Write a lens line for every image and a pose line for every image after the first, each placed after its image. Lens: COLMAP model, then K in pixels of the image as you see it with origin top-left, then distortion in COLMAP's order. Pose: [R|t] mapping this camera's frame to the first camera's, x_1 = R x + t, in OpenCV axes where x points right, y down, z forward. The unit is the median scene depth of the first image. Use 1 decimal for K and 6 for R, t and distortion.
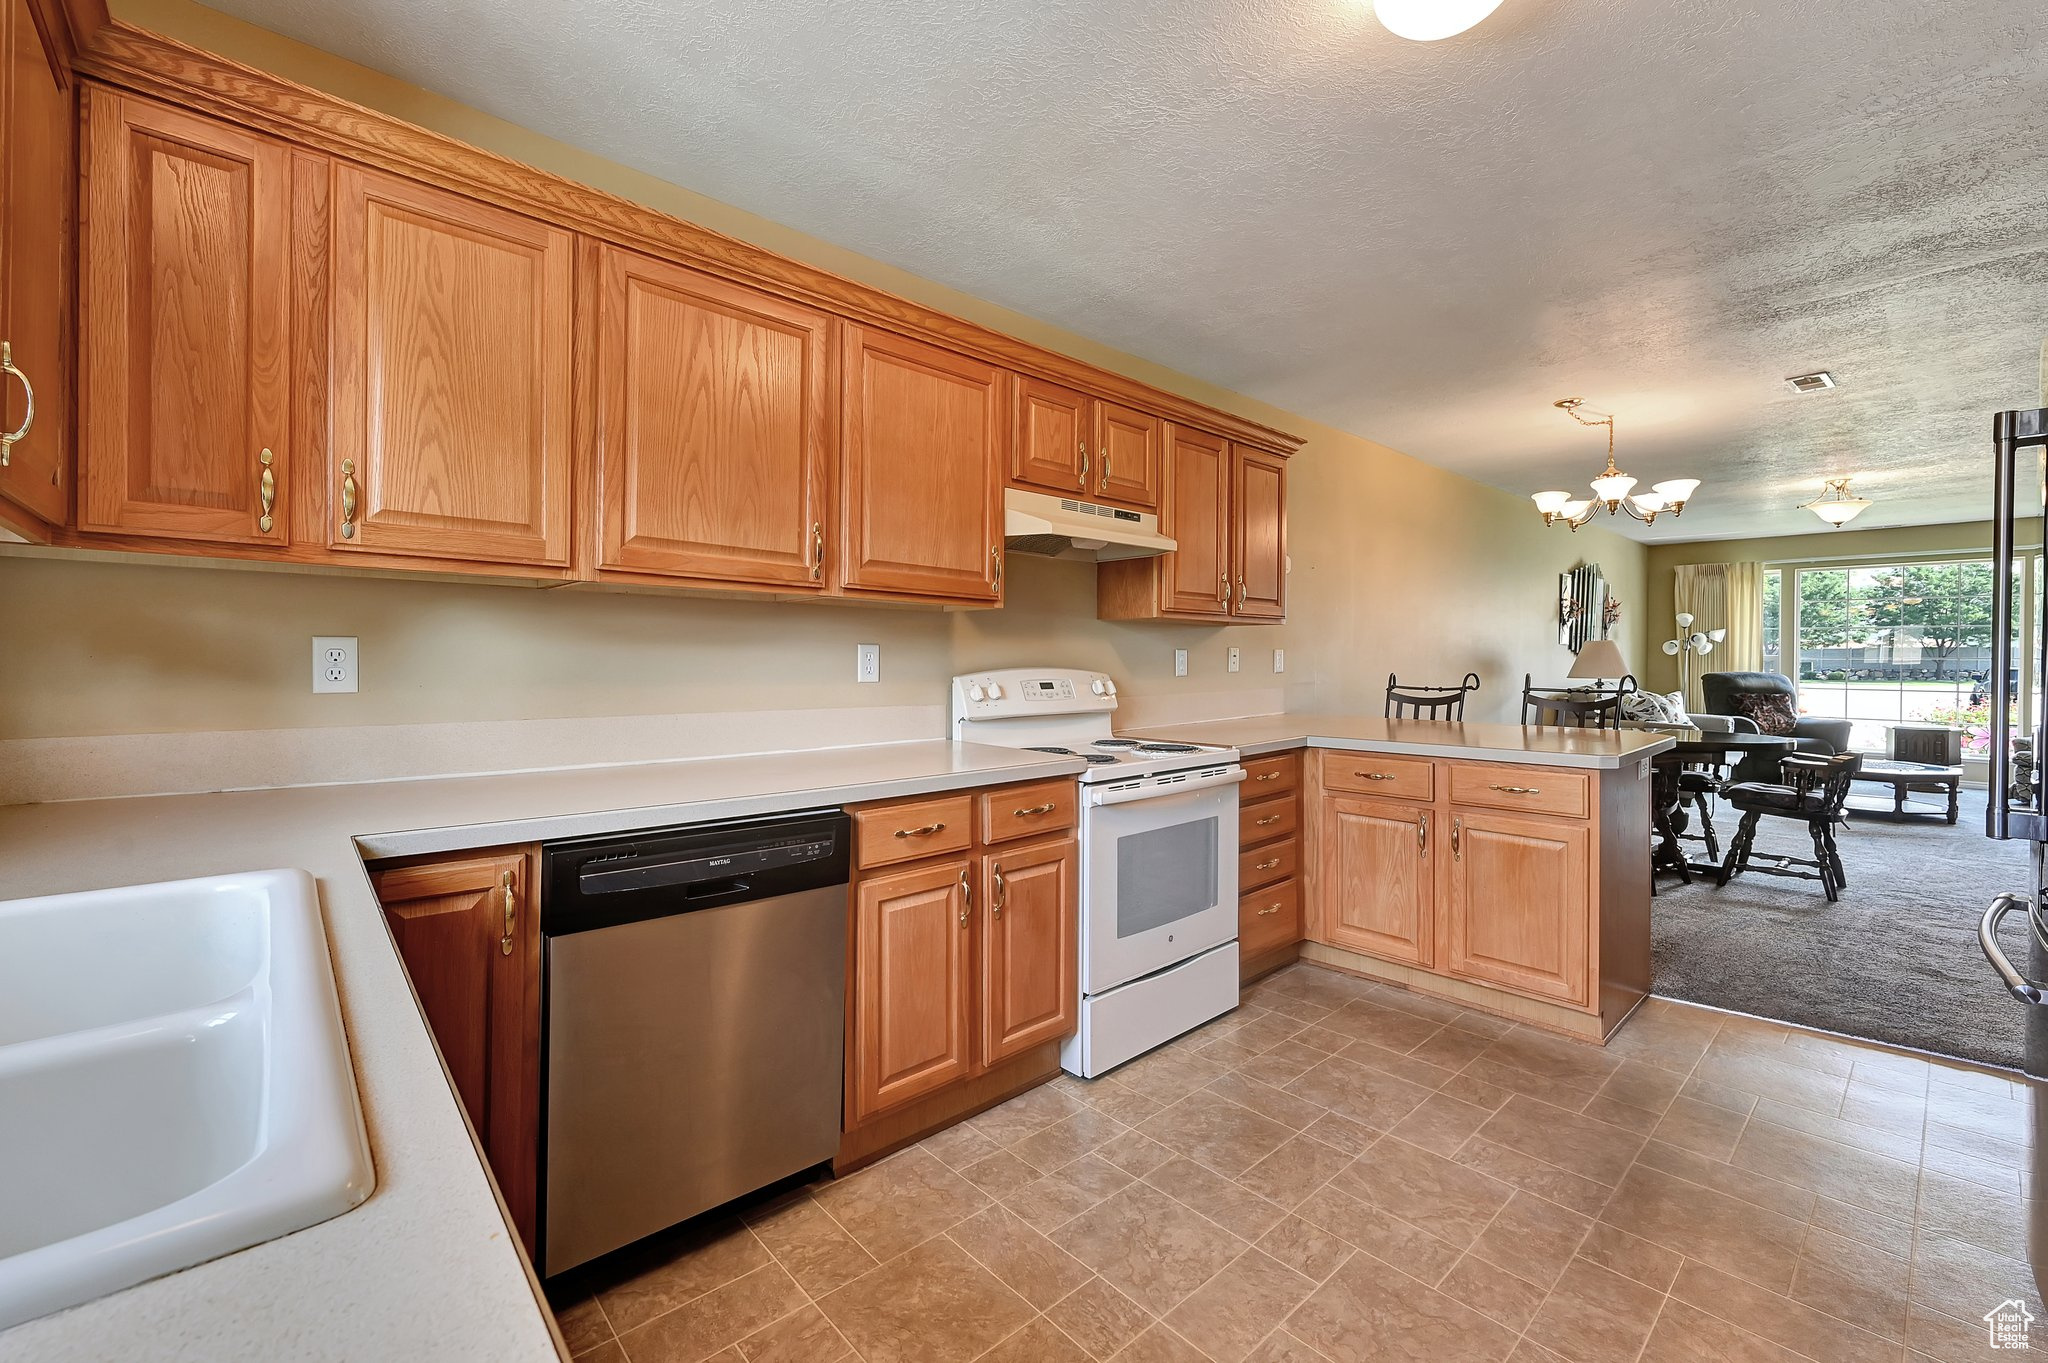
lens RADIAL K [[849.0, 0, 1021.7], [0, 849.0, 666.8], [0, 0, 1]] dist [-0.000551, 0.000090]
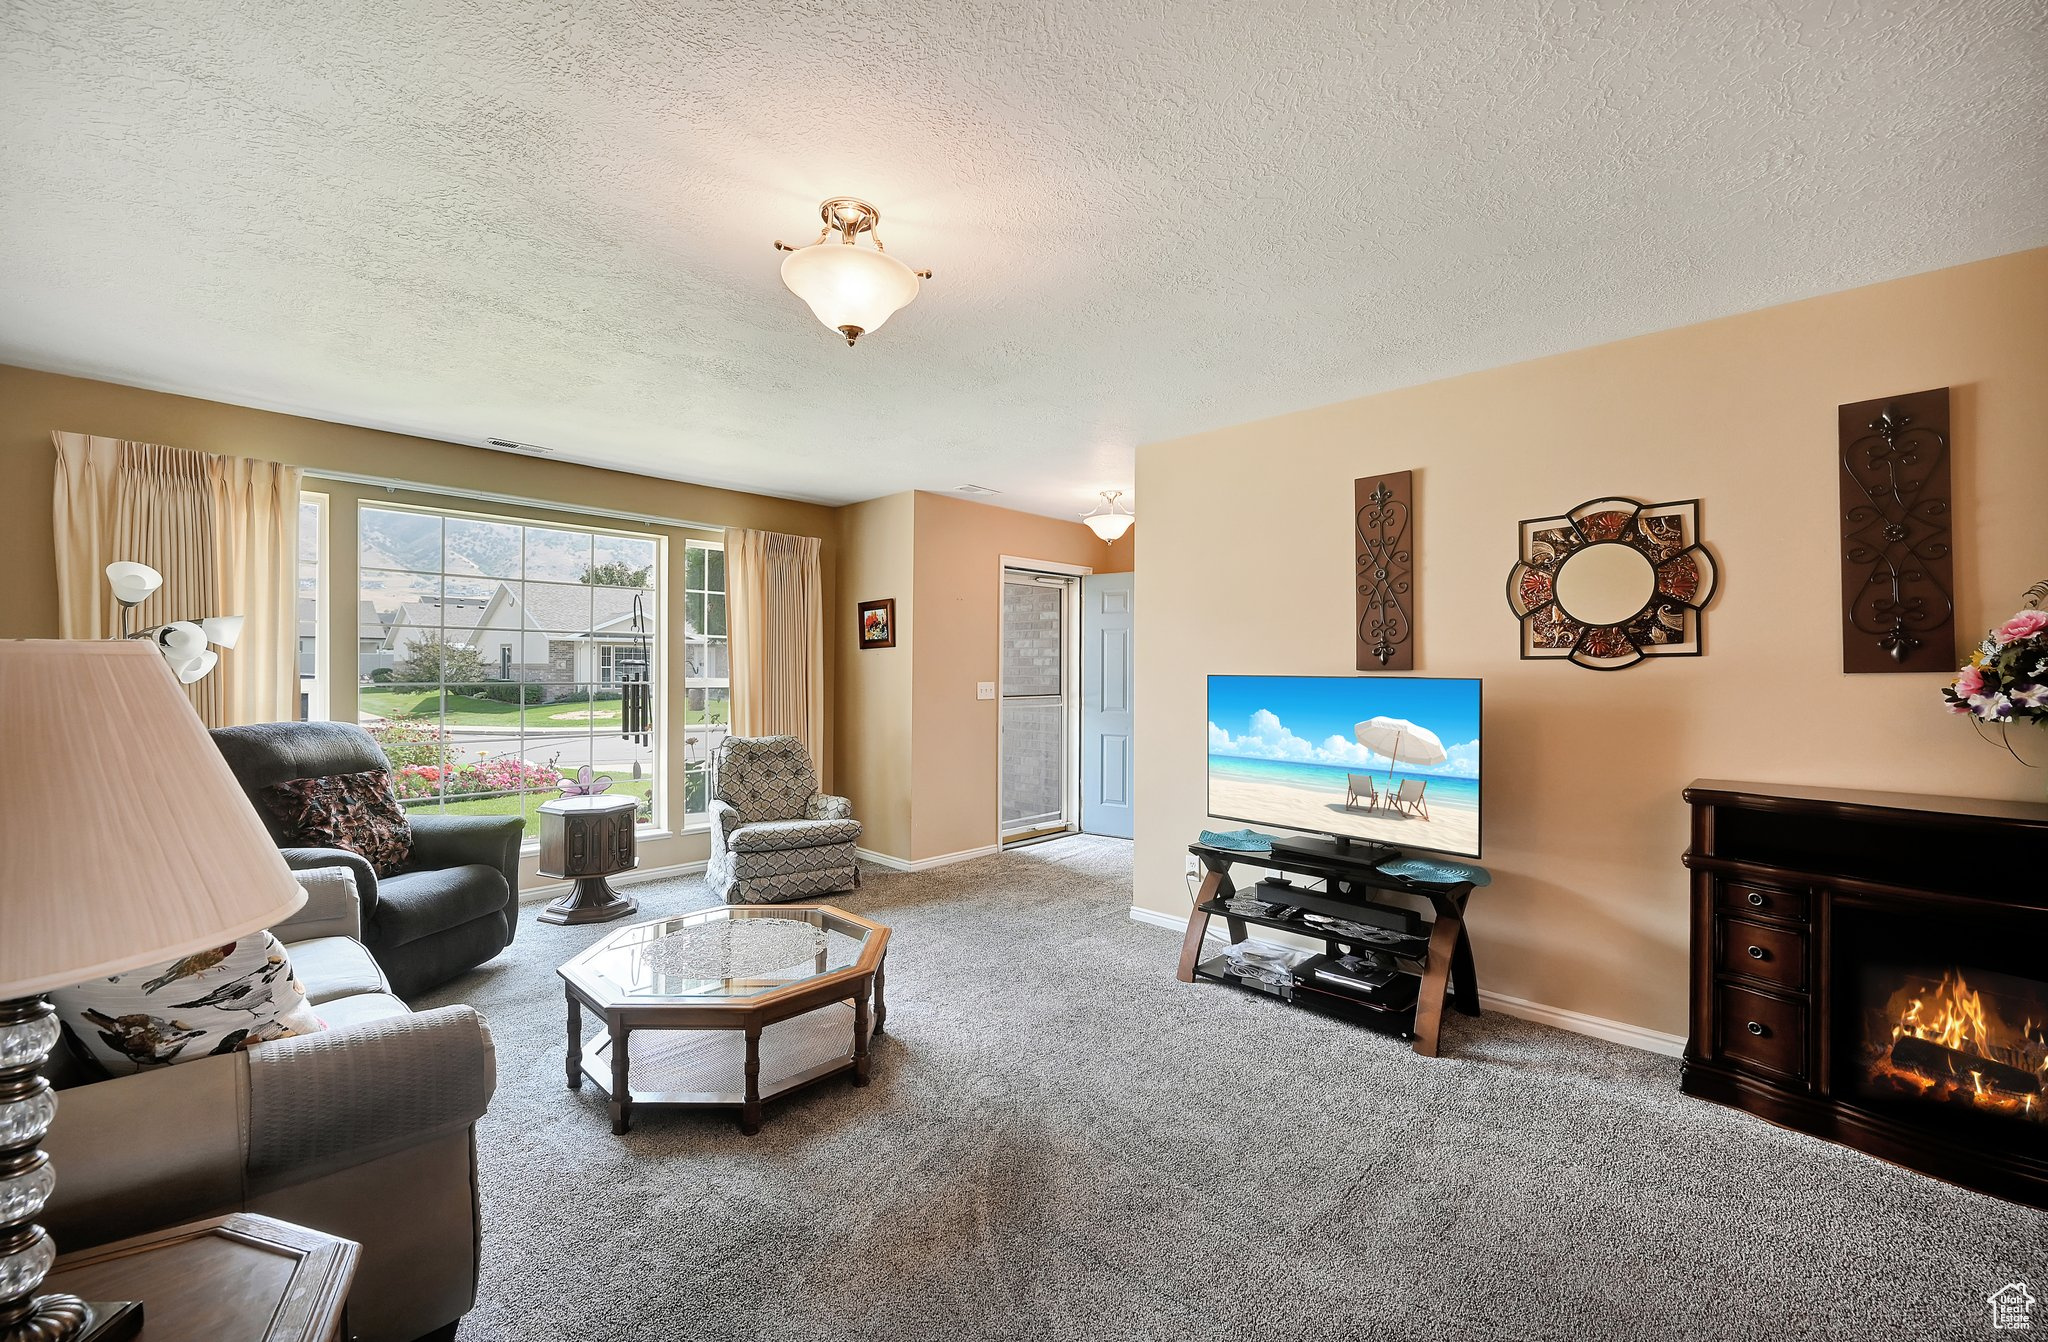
lens RADIAL K [[846.4, 0, 1053.1], [0, 846.4, 669.3], [0, 0, 1]] dist [-0.003844, -0.000463]
pose [[-0.072751, -0.004744, 0.997339, 0.438797], [0.002592, 0.999984, 0.004945, -0.022004], [-0.997347, 0.002945, -0.072738, 0.688472]]
